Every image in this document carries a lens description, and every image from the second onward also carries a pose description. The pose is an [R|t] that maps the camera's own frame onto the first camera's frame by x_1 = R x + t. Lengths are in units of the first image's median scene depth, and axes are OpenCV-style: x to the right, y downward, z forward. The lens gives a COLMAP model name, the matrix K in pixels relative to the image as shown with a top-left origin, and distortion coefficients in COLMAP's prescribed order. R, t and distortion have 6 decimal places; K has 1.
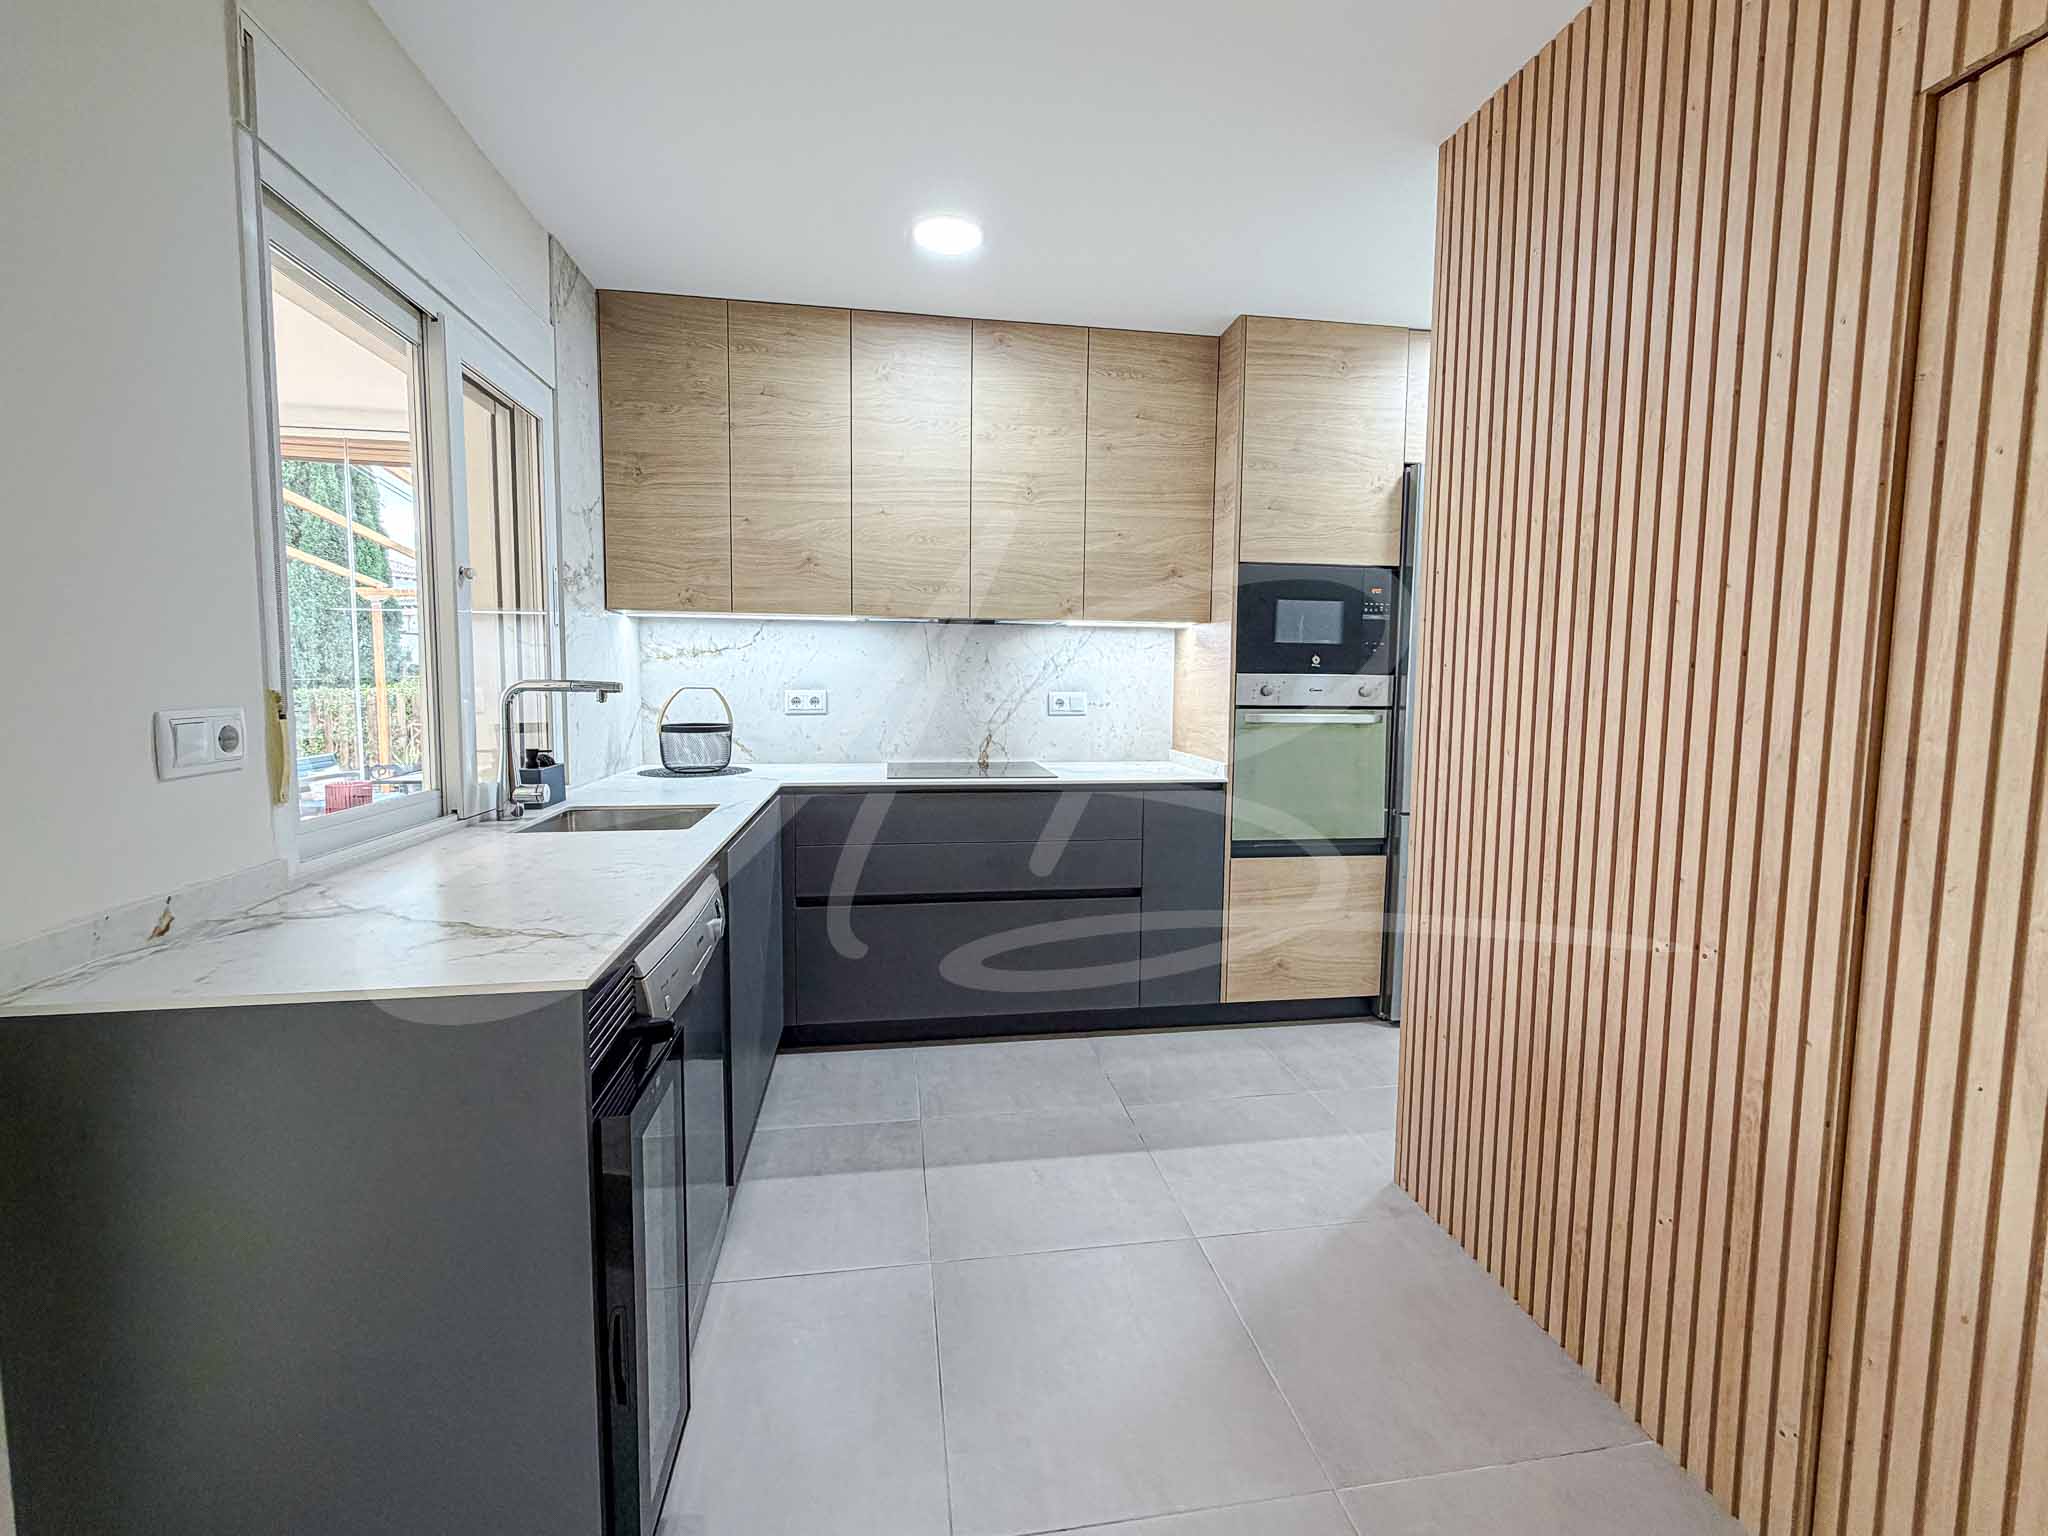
lens RADIAL K [[847.0, 0, 1022.6], [0, 847.0, 742.3], [0, 0, 1]] dist [0.000751, -0.000083]
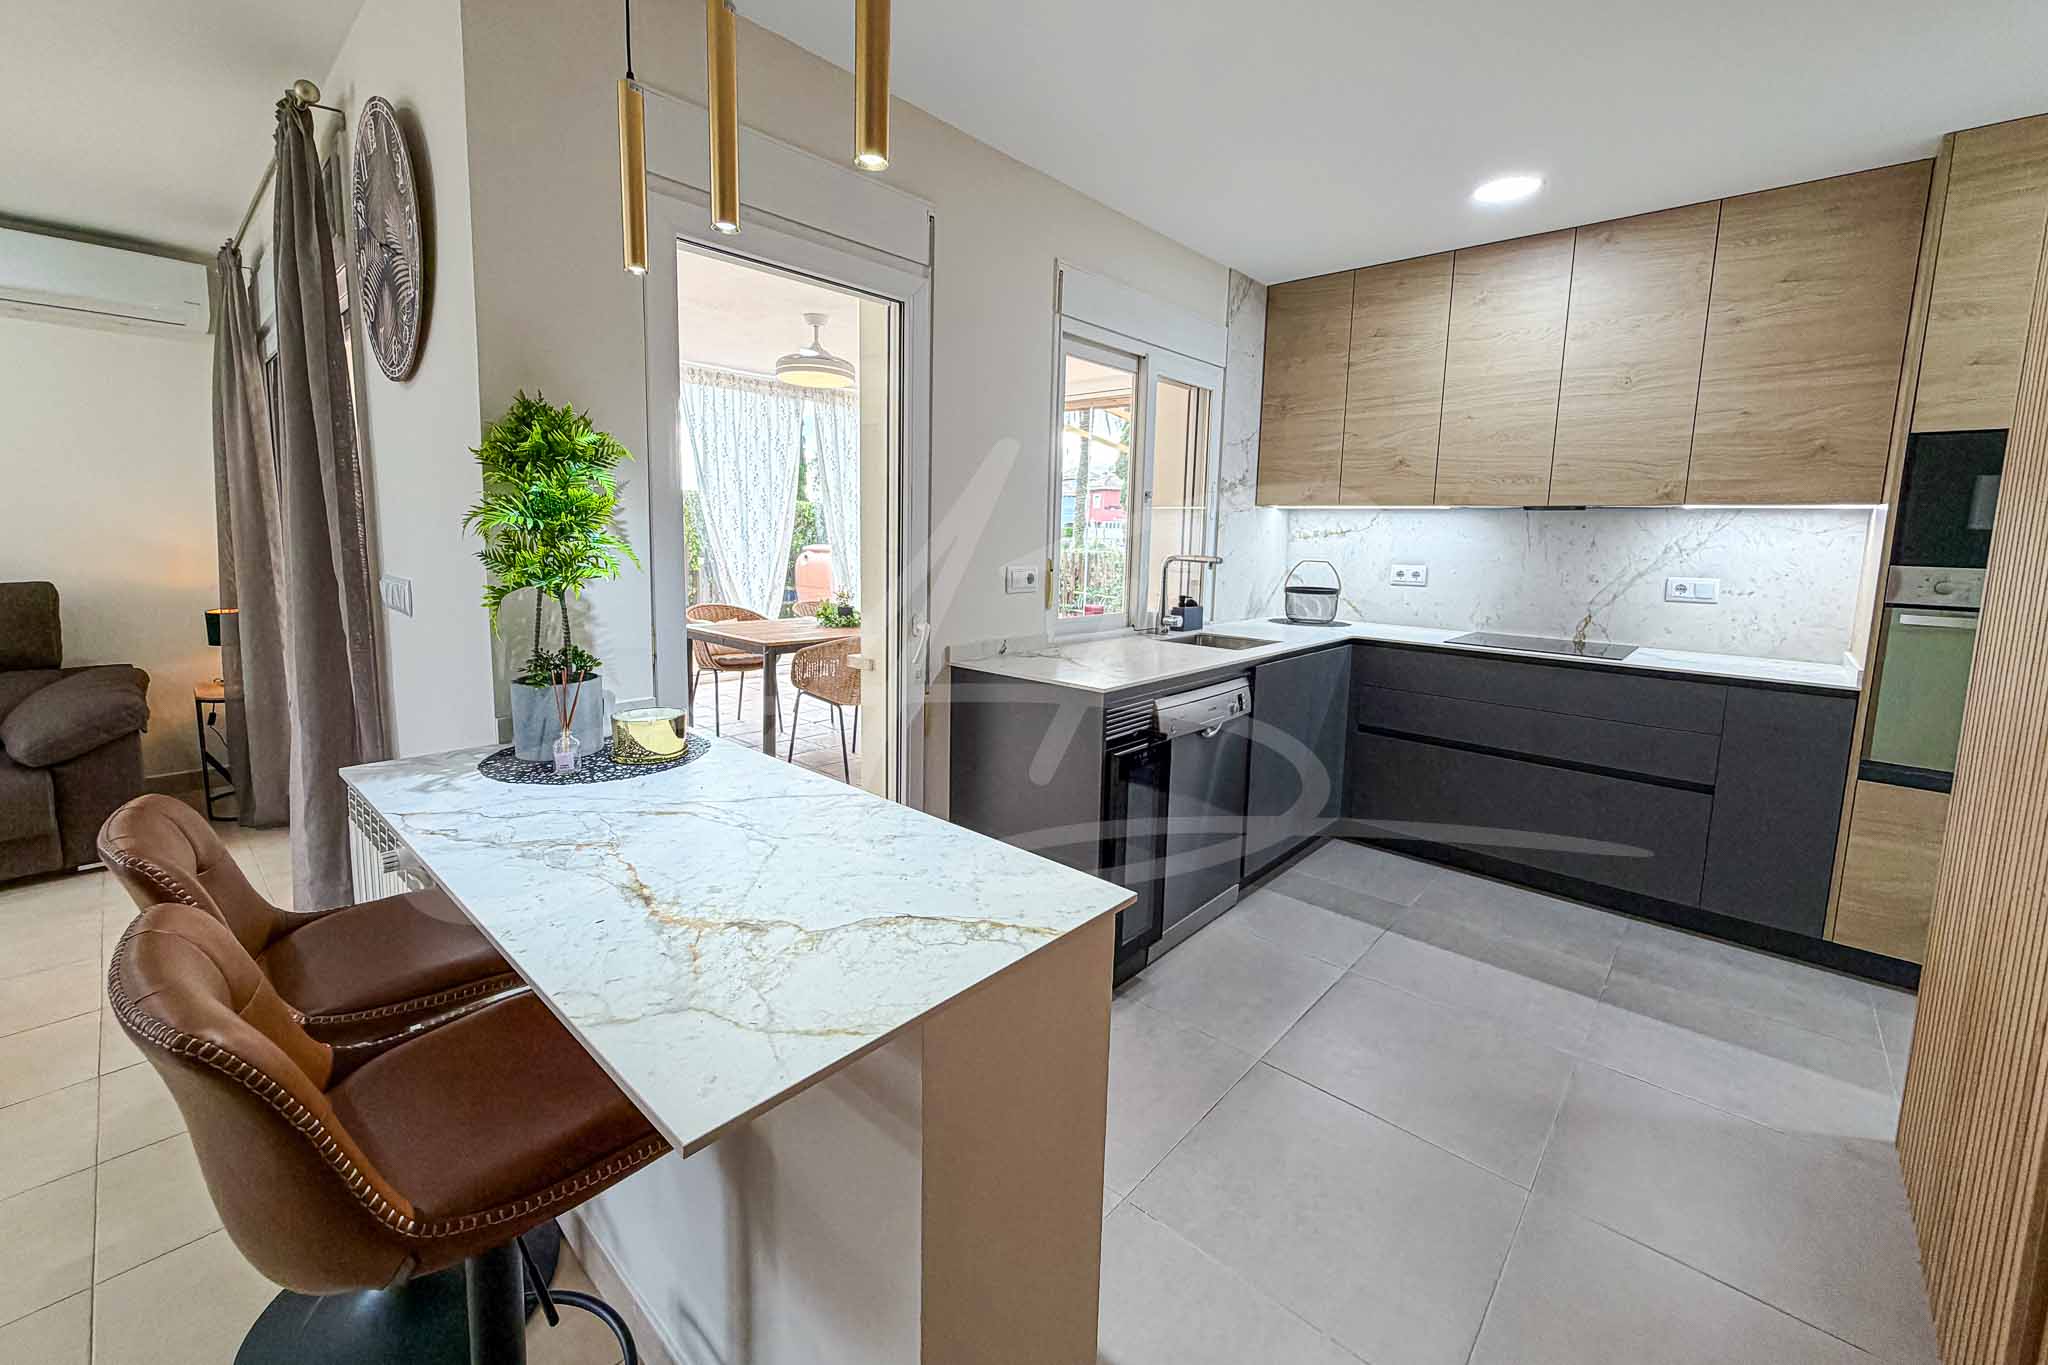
lens RADIAL K [[817.1, 0, 1021.4], [0, 817.1, 628.8], [0, 0, 1]] dist [-0.001217, 0.000479]
pose [[0.630221, 0.097423, -0.770279, 0.342263], [-0.076138, 0.995069, 0.063560, -0.003833], [0.772674, 0.018591, 0.634531, -0.193958]]
